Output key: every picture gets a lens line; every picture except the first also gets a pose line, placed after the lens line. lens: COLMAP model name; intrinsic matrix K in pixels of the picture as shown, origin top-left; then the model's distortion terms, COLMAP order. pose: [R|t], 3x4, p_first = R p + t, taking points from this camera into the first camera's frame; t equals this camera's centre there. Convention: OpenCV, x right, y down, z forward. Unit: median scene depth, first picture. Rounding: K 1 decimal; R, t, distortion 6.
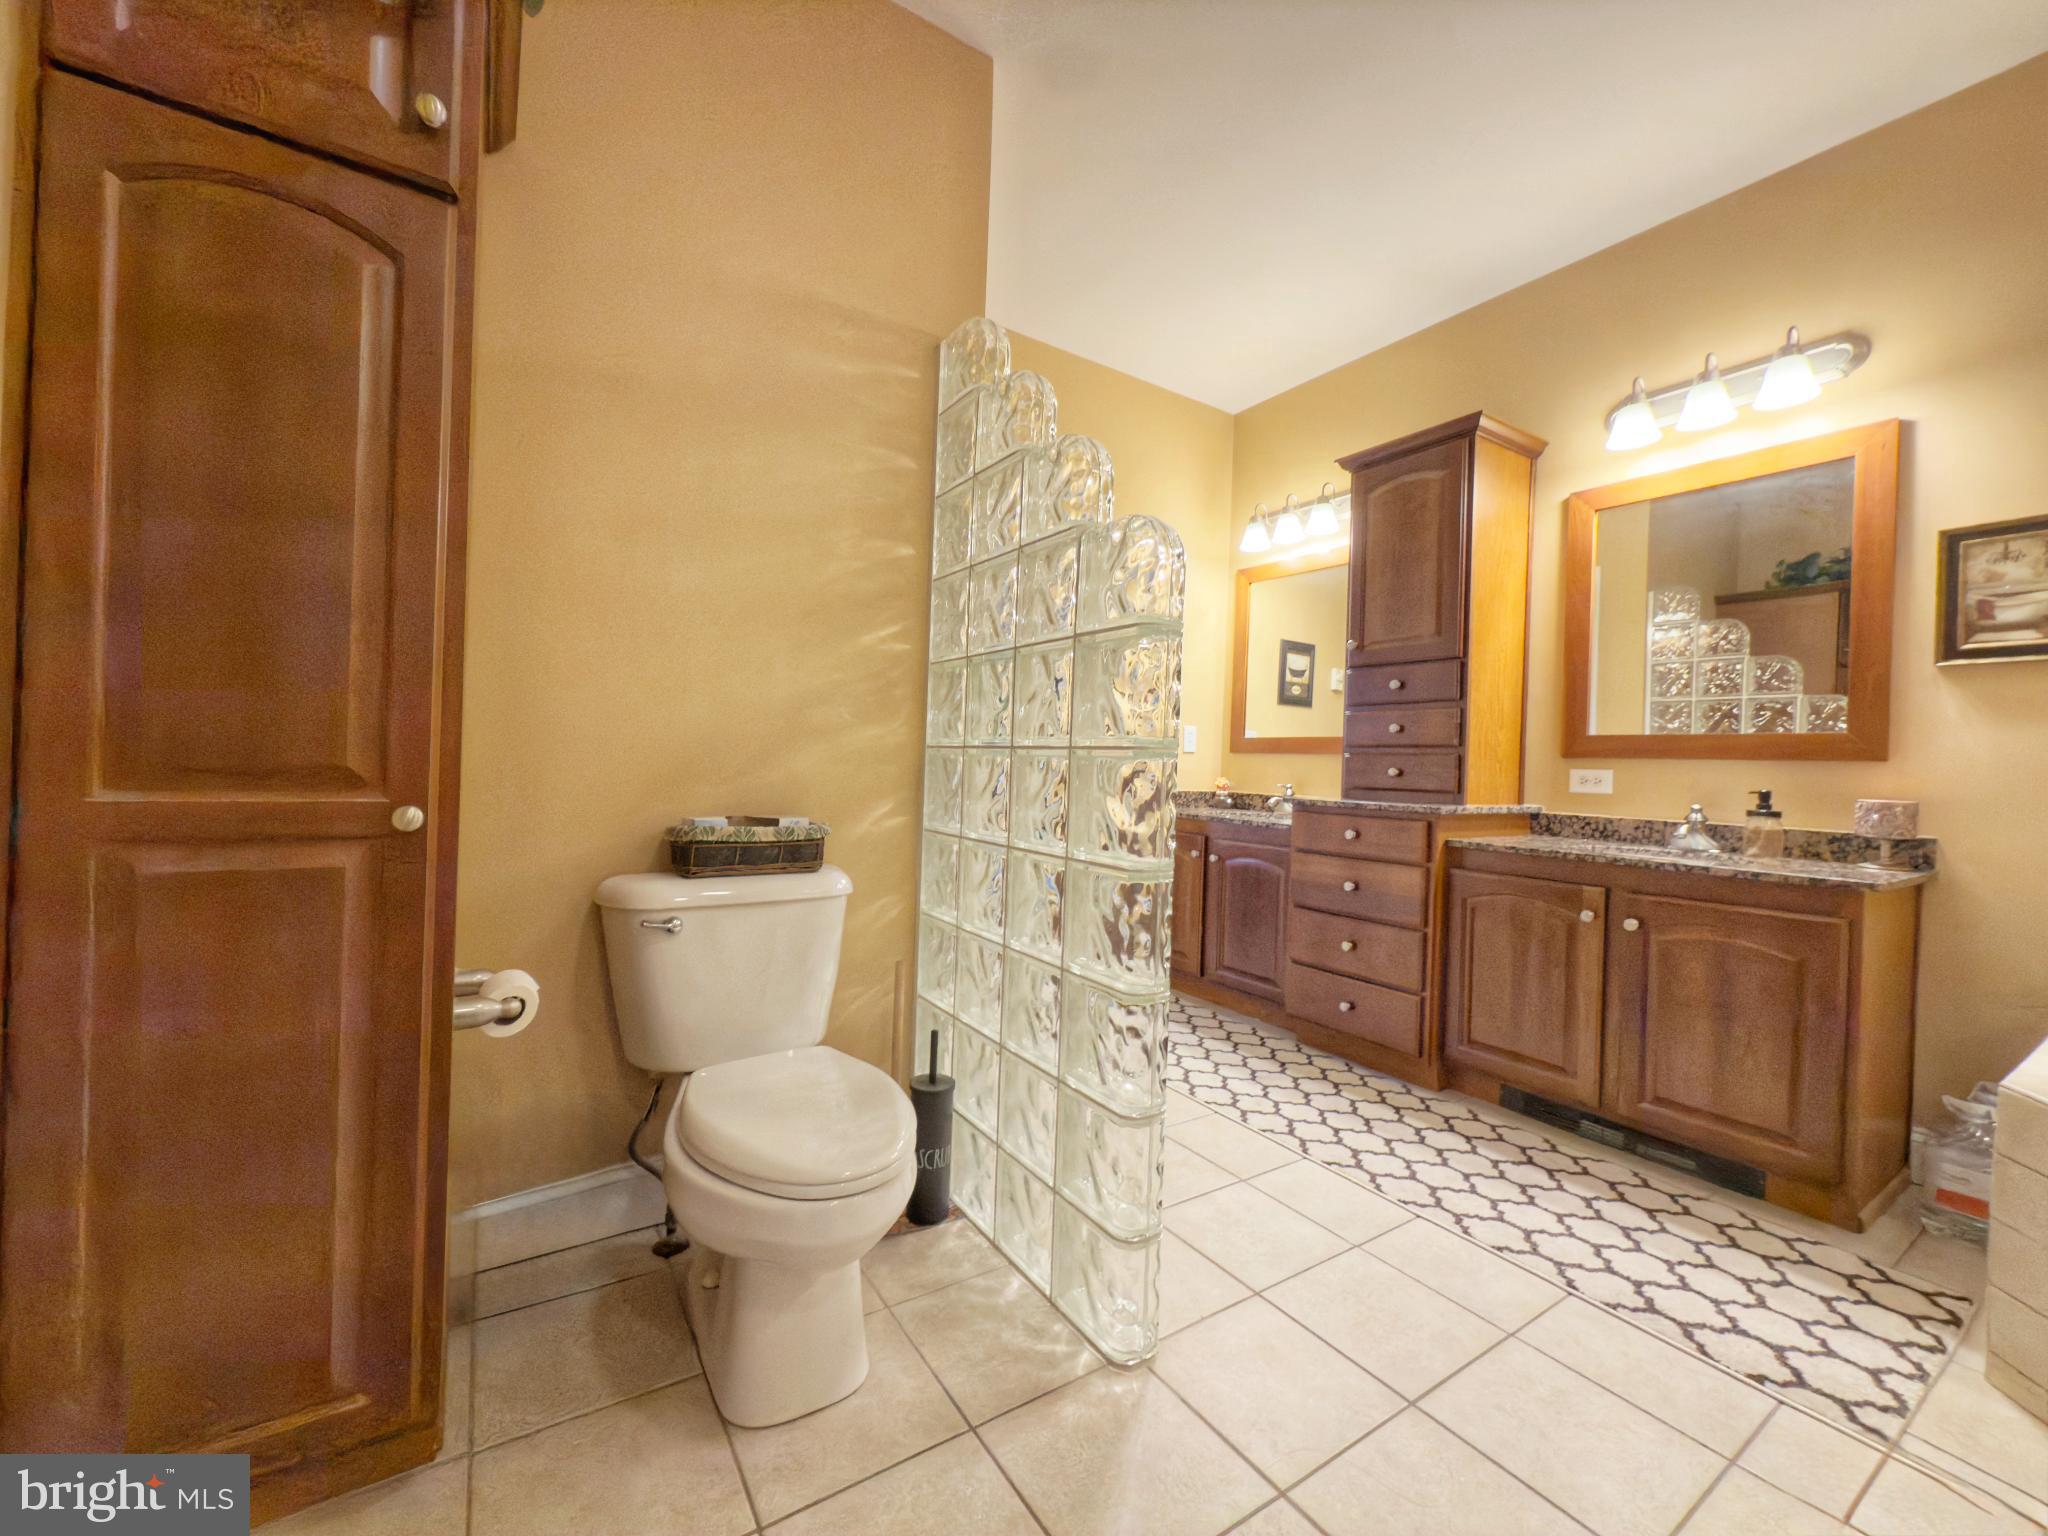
lens RADIAL K [[816.8, 0, 1022.9], [0, 816.8, 763.7], [0, 0, 1]] dist [-0.000353, -0.000643]
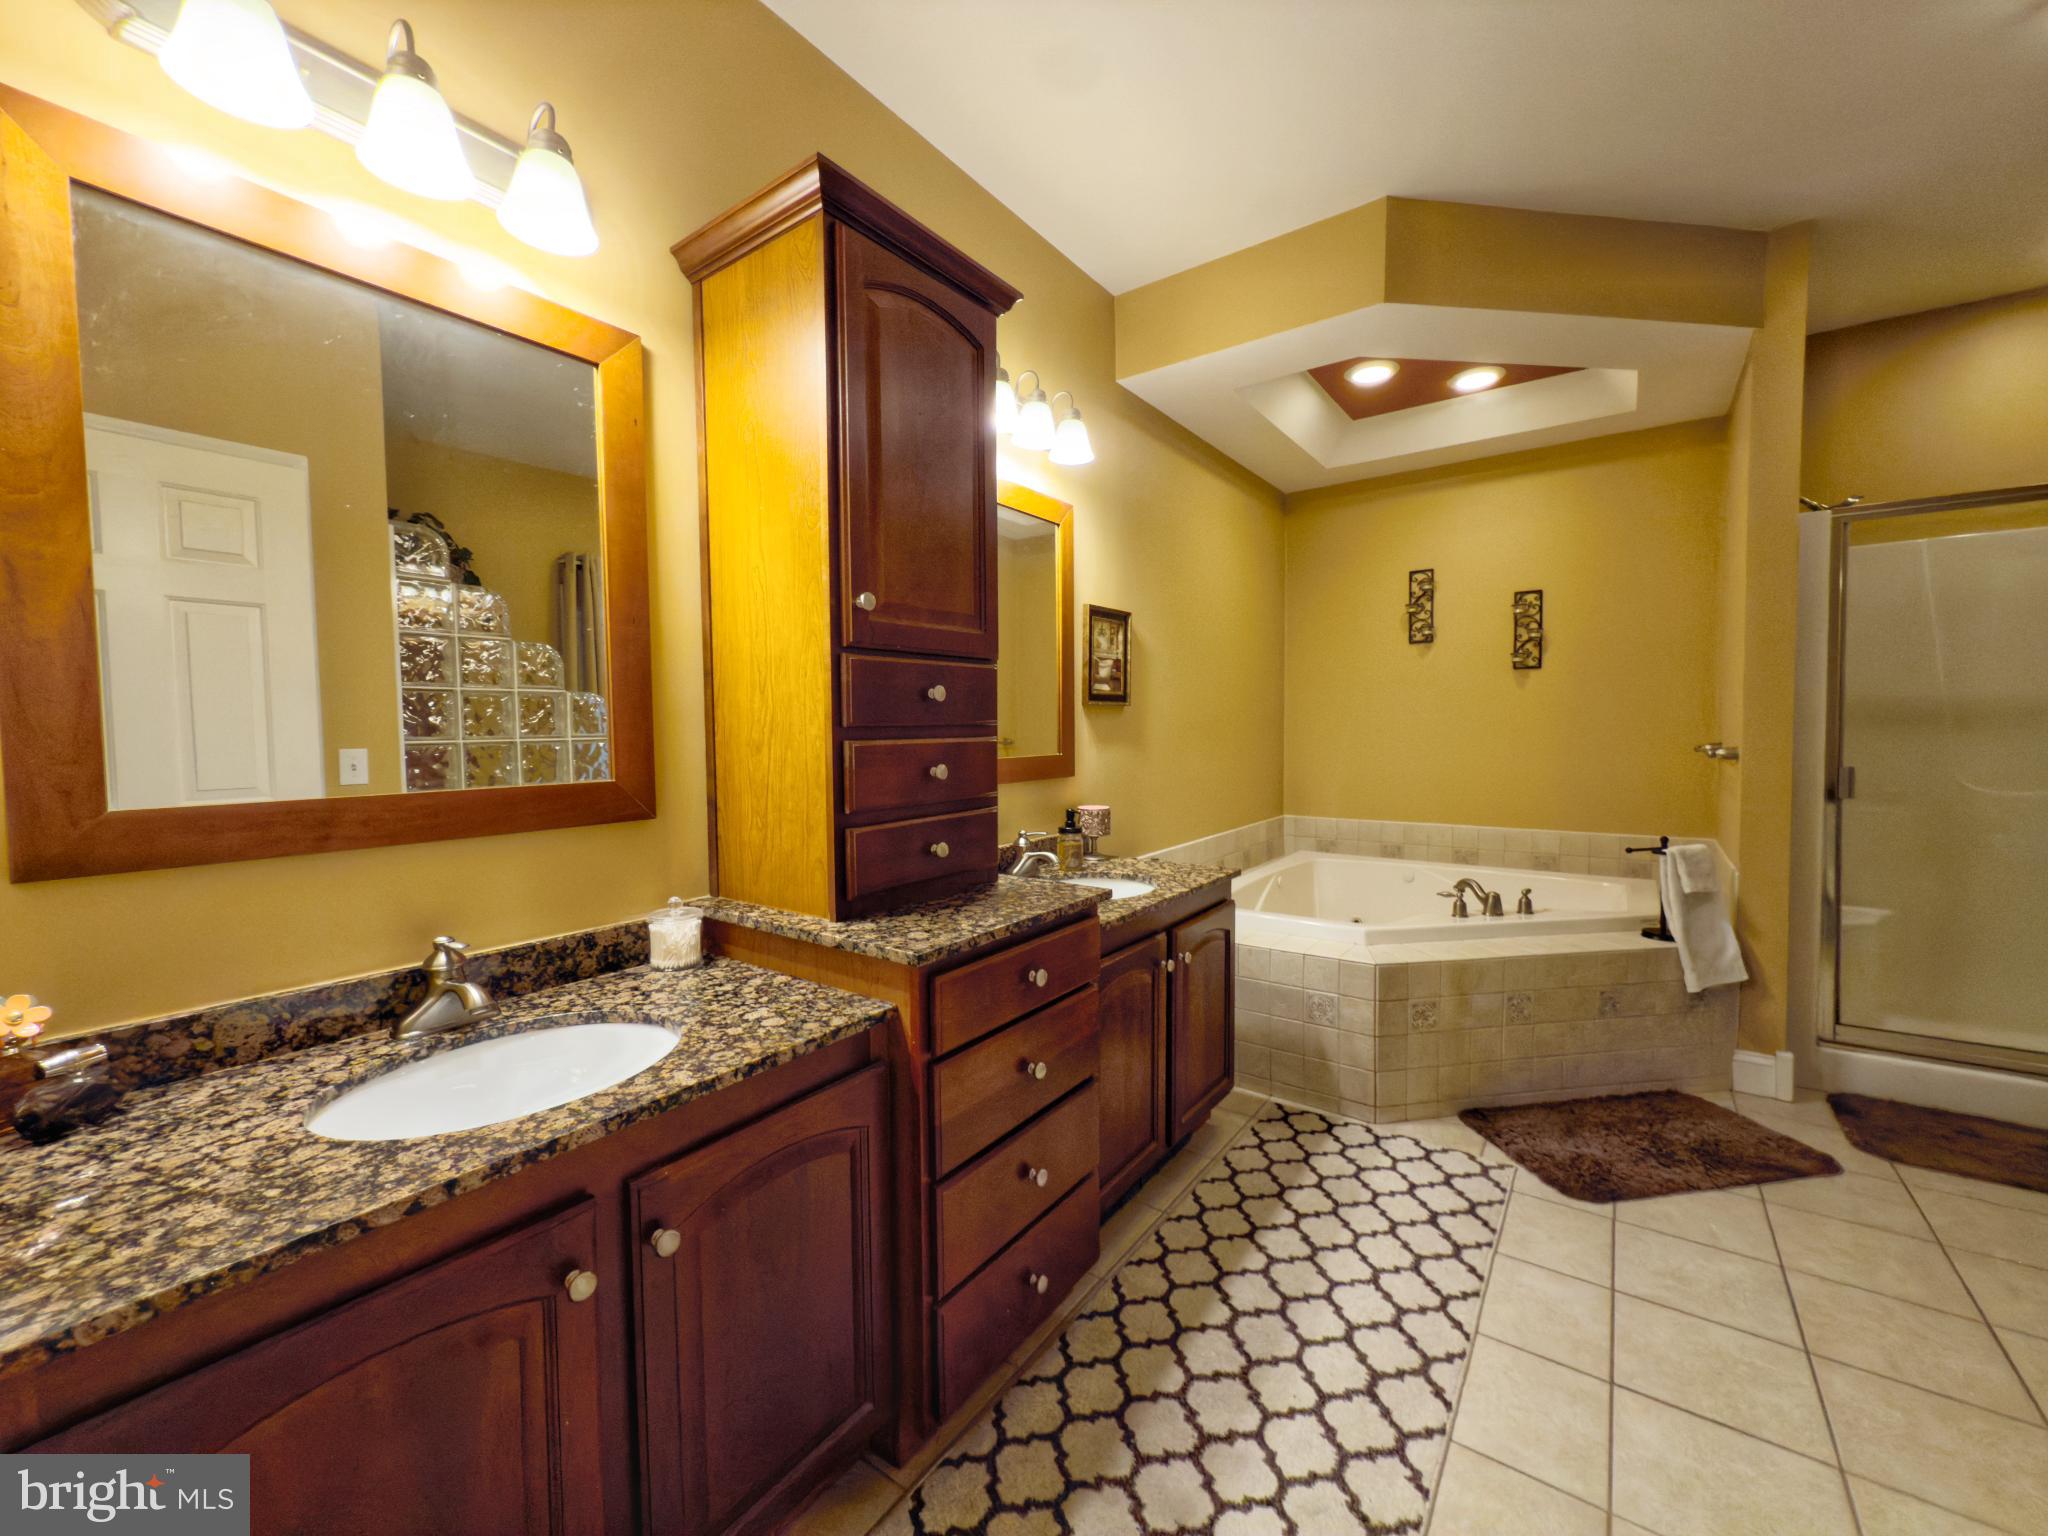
lens RADIAL K [[816.8, 0, 1016.6], [0, 816.8, 770.1], [0, 0, 1]] dist [-0.000353, -0.000643]
pose [[-0.354727, -0.070516, 0.932307, -0.104788], [0.009452, 0.996830, 0.078993, -0.107631], [-0.934922, 0.036833, -0.352936, 1.440561]]
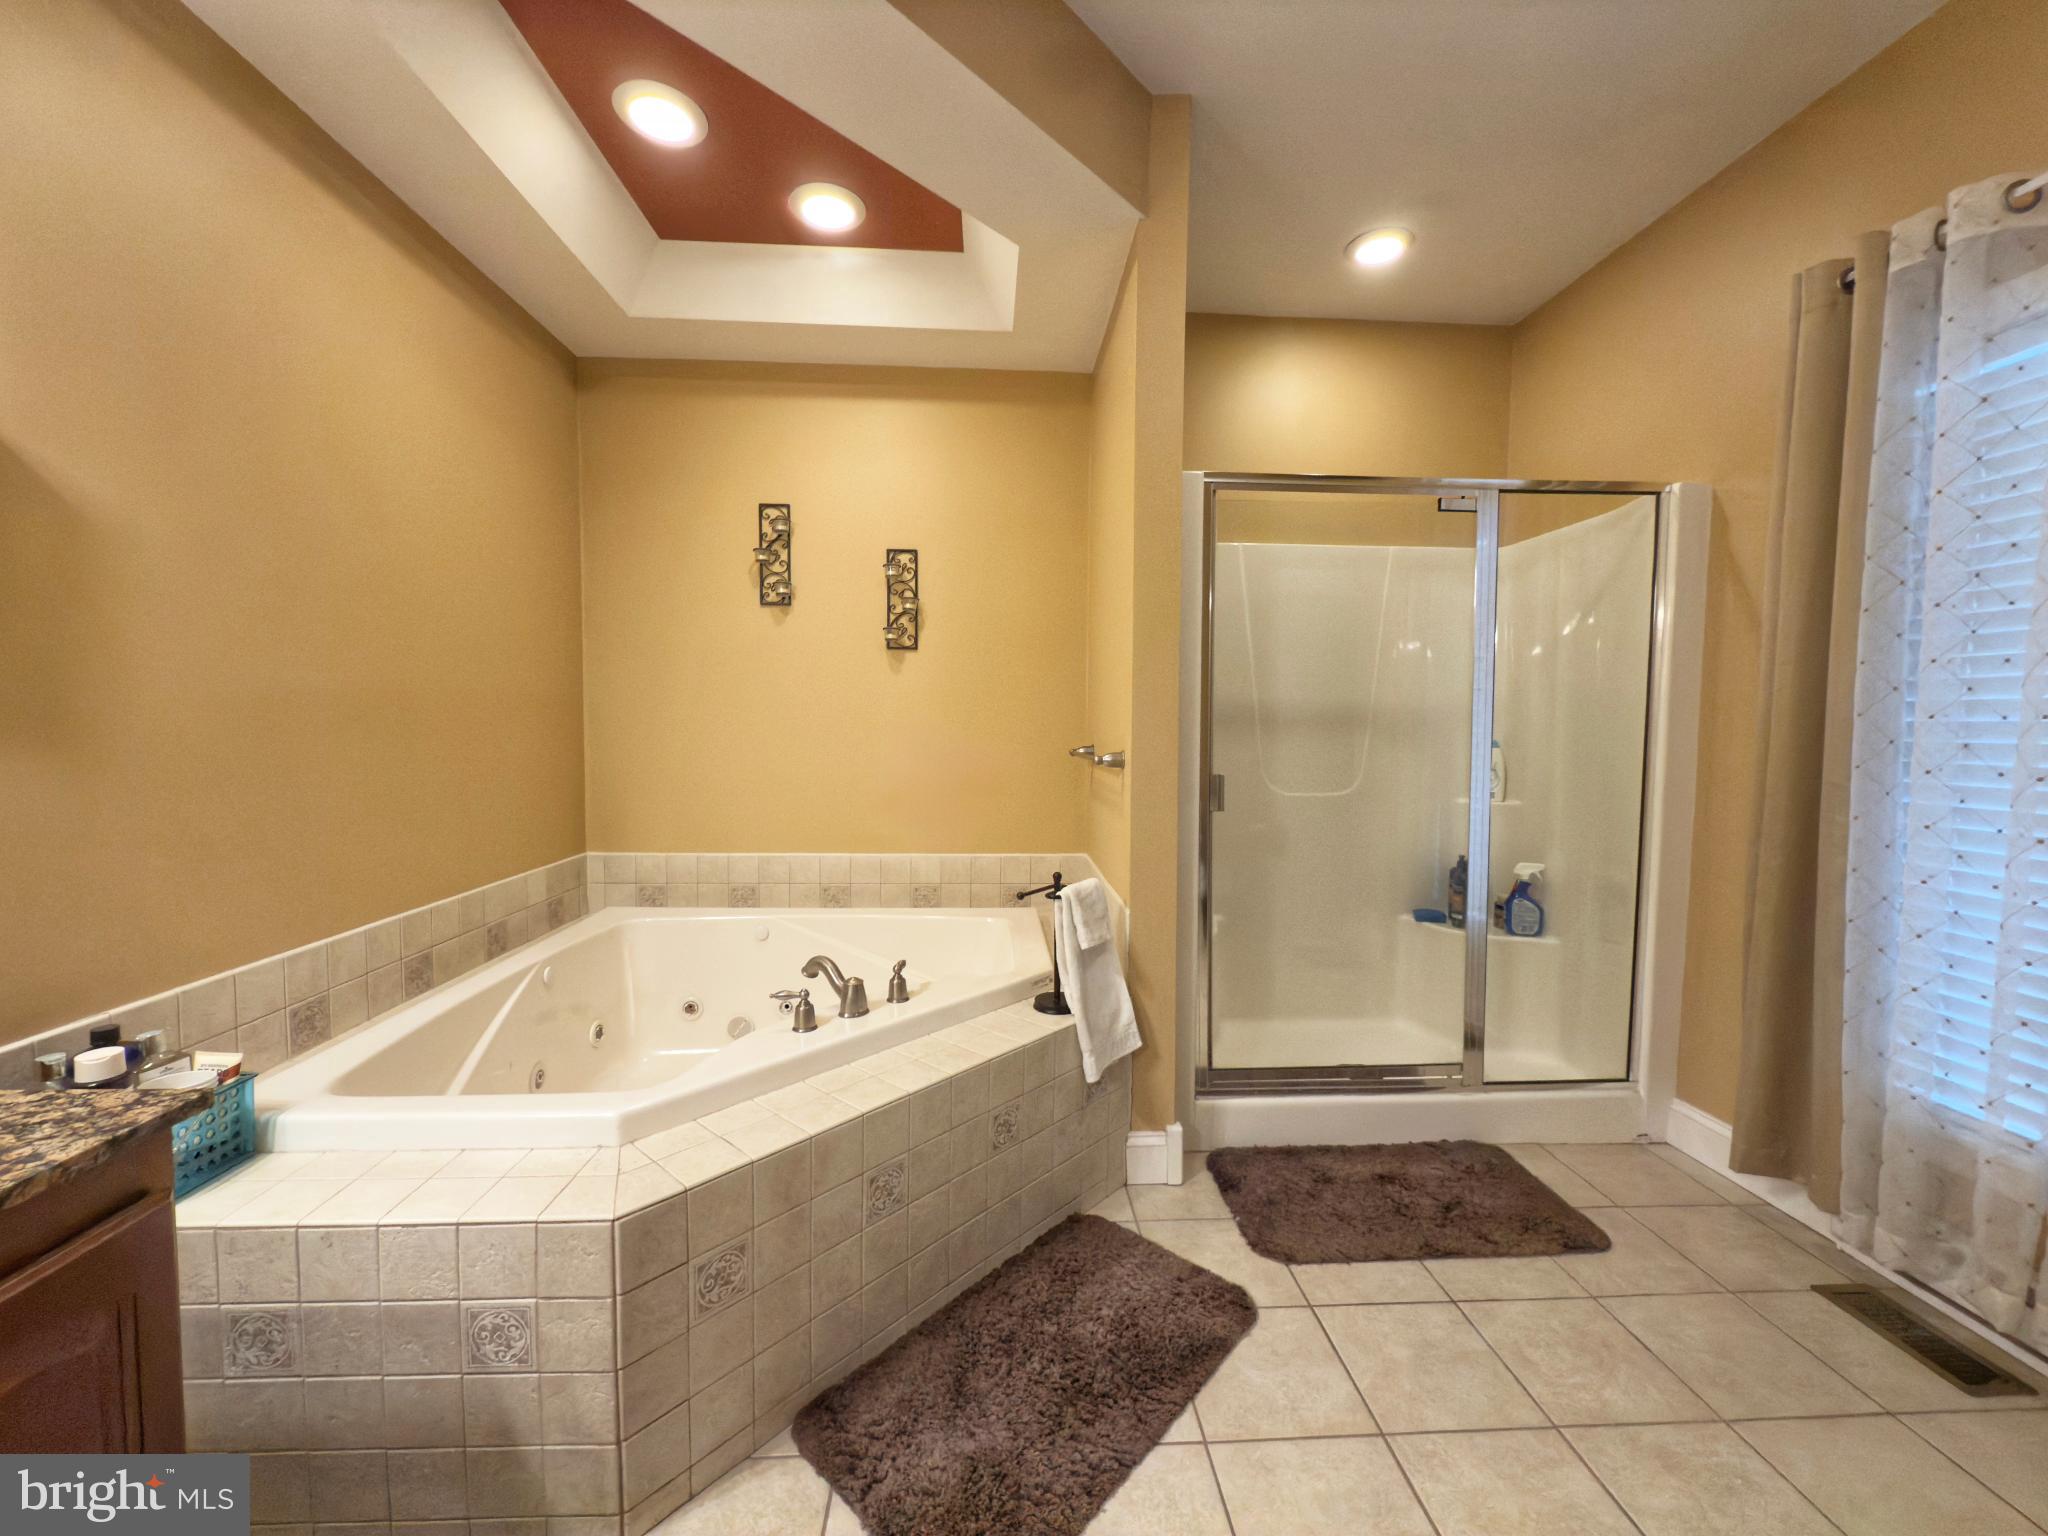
lens RADIAL K [[816.8, 0, 1024.3], [0, 816.8, 768.4], [0, 0, 1]] dist [-0.000353, -0.000643]
pose [[-0.867003, -0.060945, 0.494561, 0.257504], [-0.028371, 0.996920, 0.073115, -0.084906], [-0.497494, 0.049359, -0.866062, 0.928184]]
